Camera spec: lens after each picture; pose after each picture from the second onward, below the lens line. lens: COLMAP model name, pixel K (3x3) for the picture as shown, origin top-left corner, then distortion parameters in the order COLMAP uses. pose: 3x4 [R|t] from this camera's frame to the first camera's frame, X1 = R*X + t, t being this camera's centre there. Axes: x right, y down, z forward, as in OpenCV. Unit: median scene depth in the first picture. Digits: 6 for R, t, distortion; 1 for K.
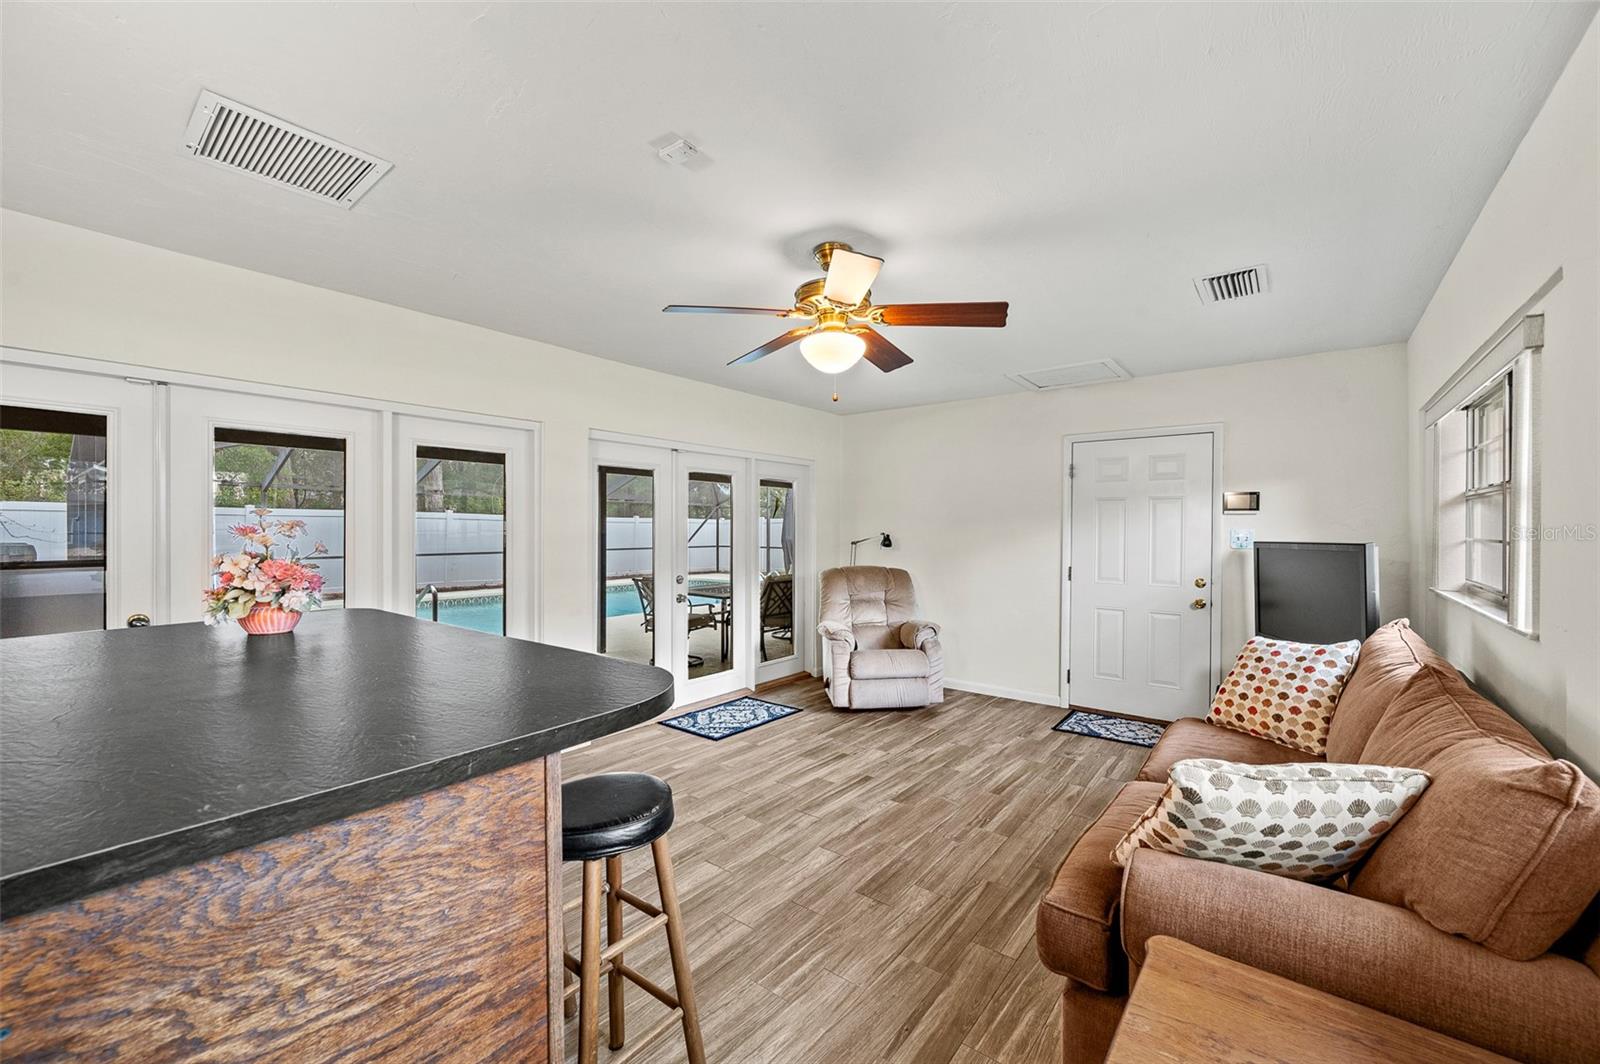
lens RADIAL K [[631.7, 0, 798.7], [0, 631.7, 539.8], [0, 0, 1]] dist [-0.002231, -0.000024]
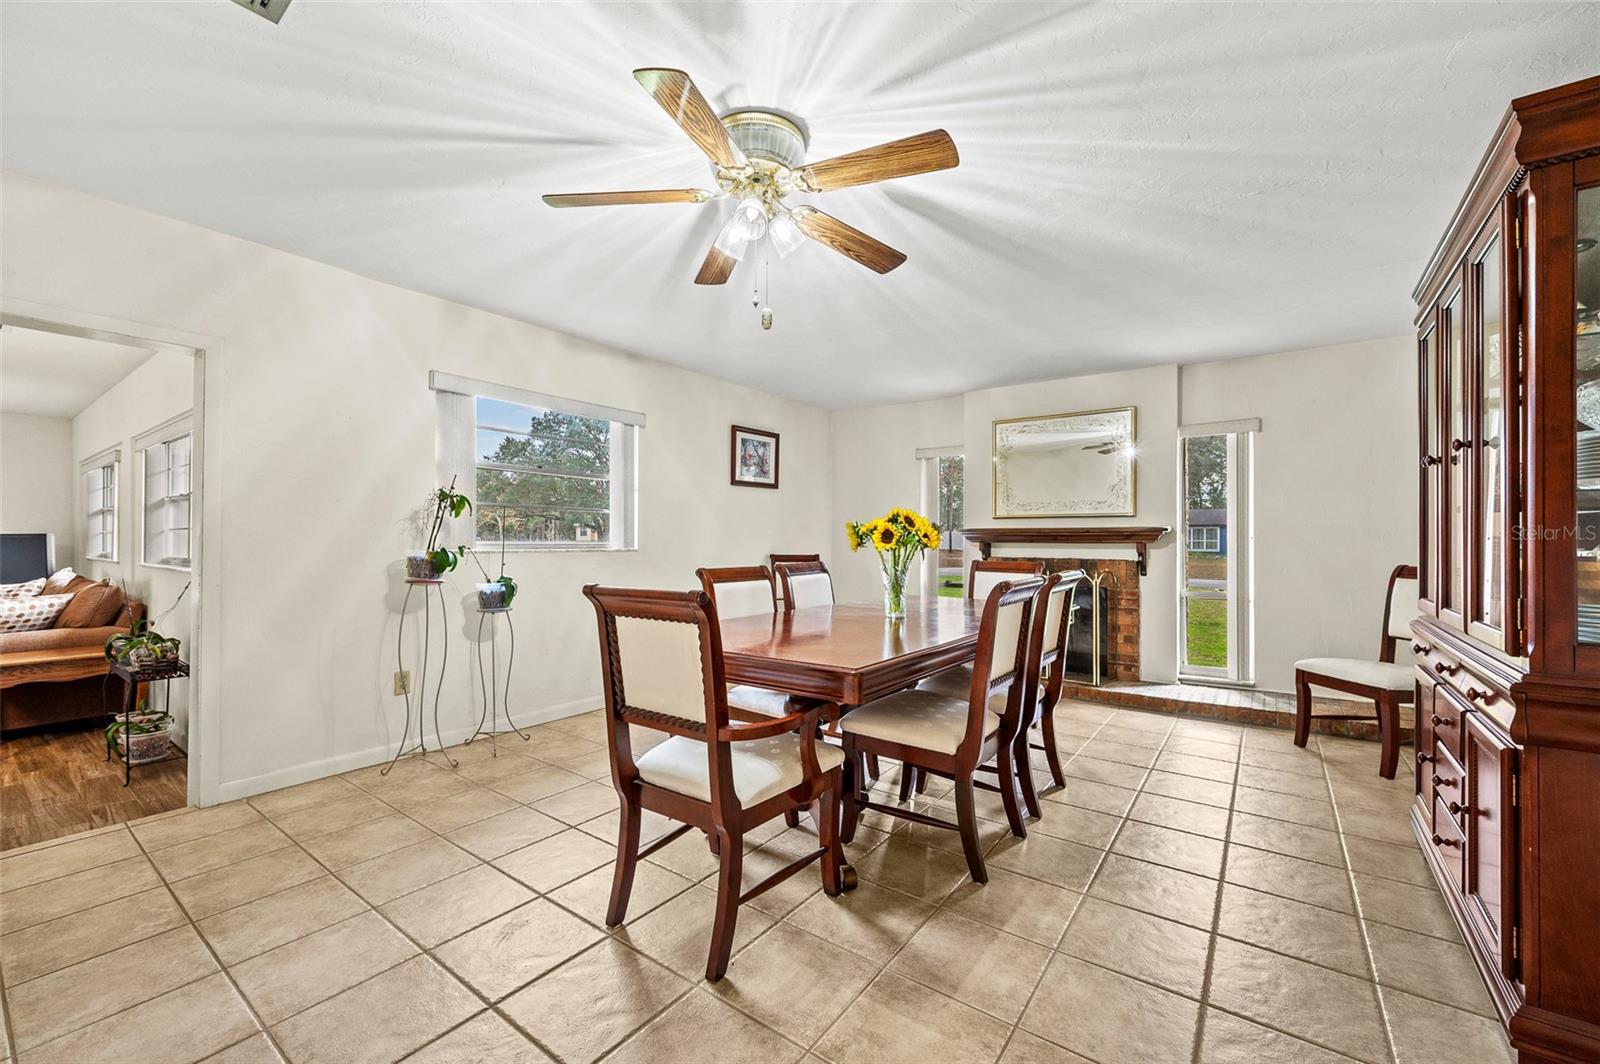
lens RADIAL K [[631.7, 0, 798.7], [0, 631.7, 539.8], [0, 0, 1]] dist [-0.002231, -0.000024]
pose [[-0.047035, 0.005770, 0.998877, -1.338392], [0.010216, 0.999934, -0.005295, 0.070472], [-0.998841, 0.009955, -0.047091, -1.424718]]
